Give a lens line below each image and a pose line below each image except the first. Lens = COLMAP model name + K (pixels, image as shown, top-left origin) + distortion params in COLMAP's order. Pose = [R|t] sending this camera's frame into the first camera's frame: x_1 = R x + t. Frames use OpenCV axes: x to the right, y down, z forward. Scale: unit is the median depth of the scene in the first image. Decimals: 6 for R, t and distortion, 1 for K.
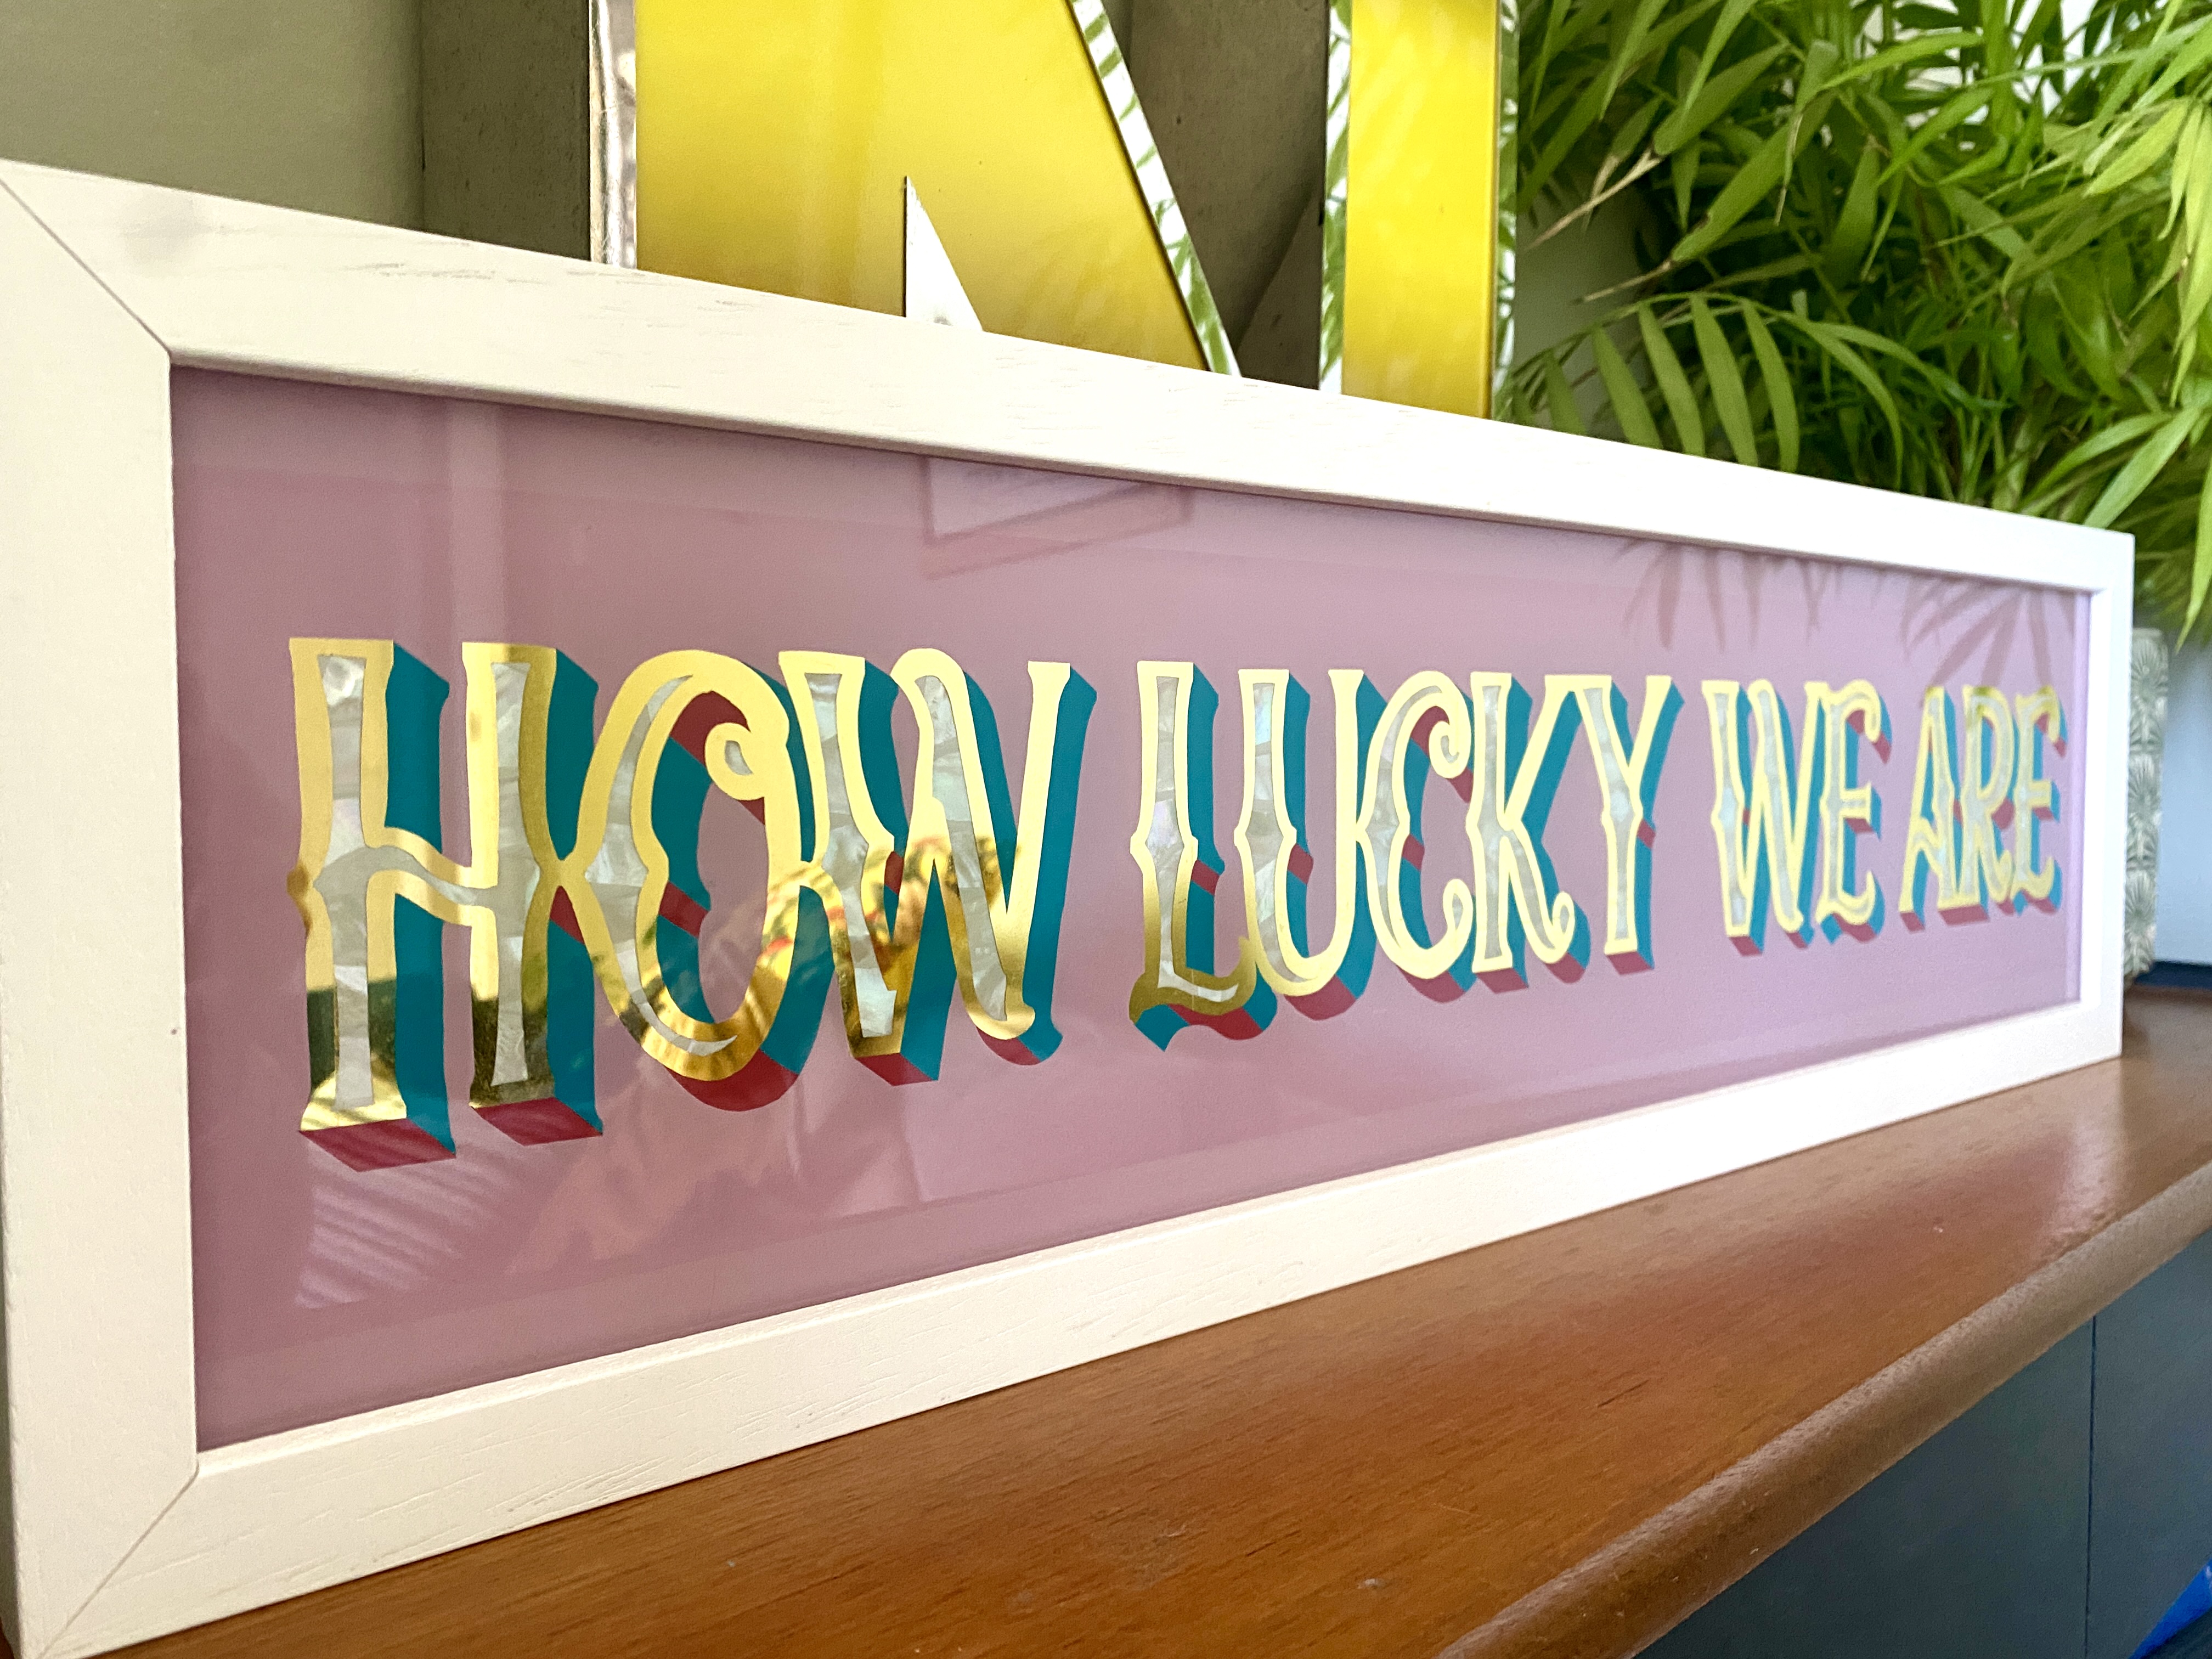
lens RADIAL K [[1666.5, 0, 1094.0], [0, 1666.5, 837.4], [0, 0, 1]] dist [-0.032536, 0.069247]
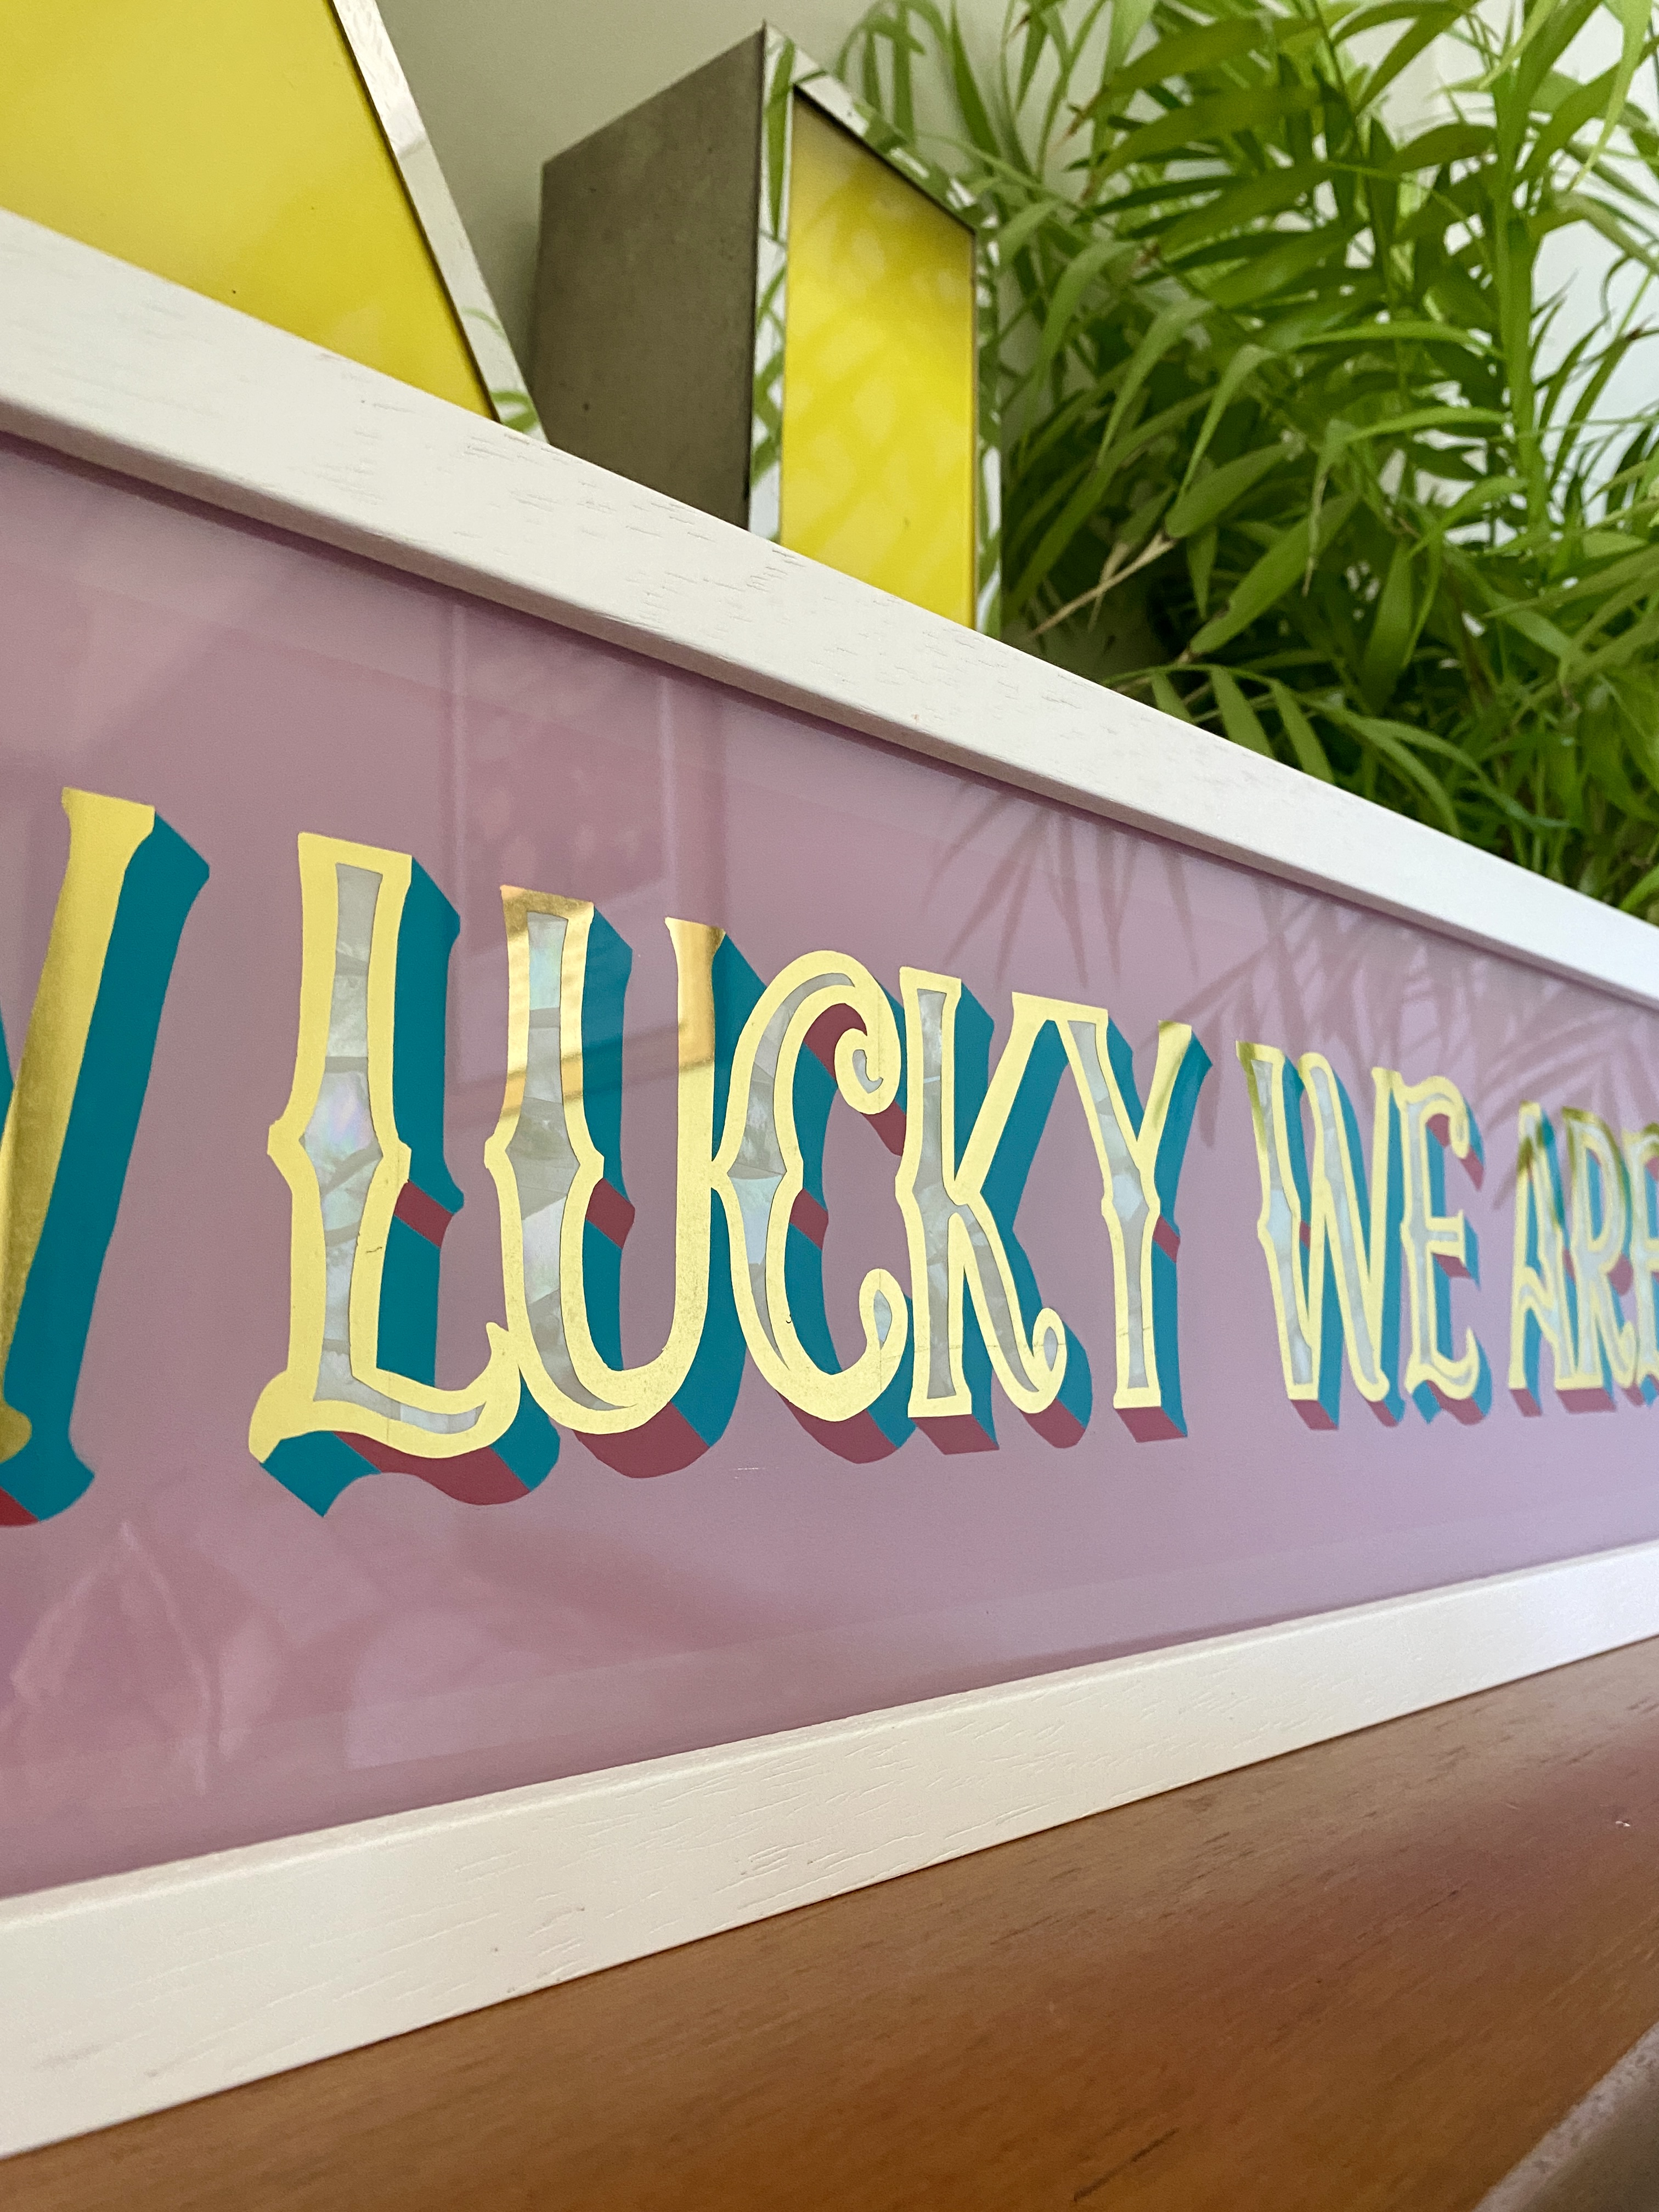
lens RADIAL K [[1679.1, 0, 829.5], [0, 1679.1, 1106.0], [0, 0, 1]] dist [0.091790, -0.214260]
pose [[0.994858, 0.019470, 0.099387, 0.122675], [-0.000401, 0.982095, -0.188388, 0.081668], [-0.101276, 0.187379, 0.977053, 0.318471]]
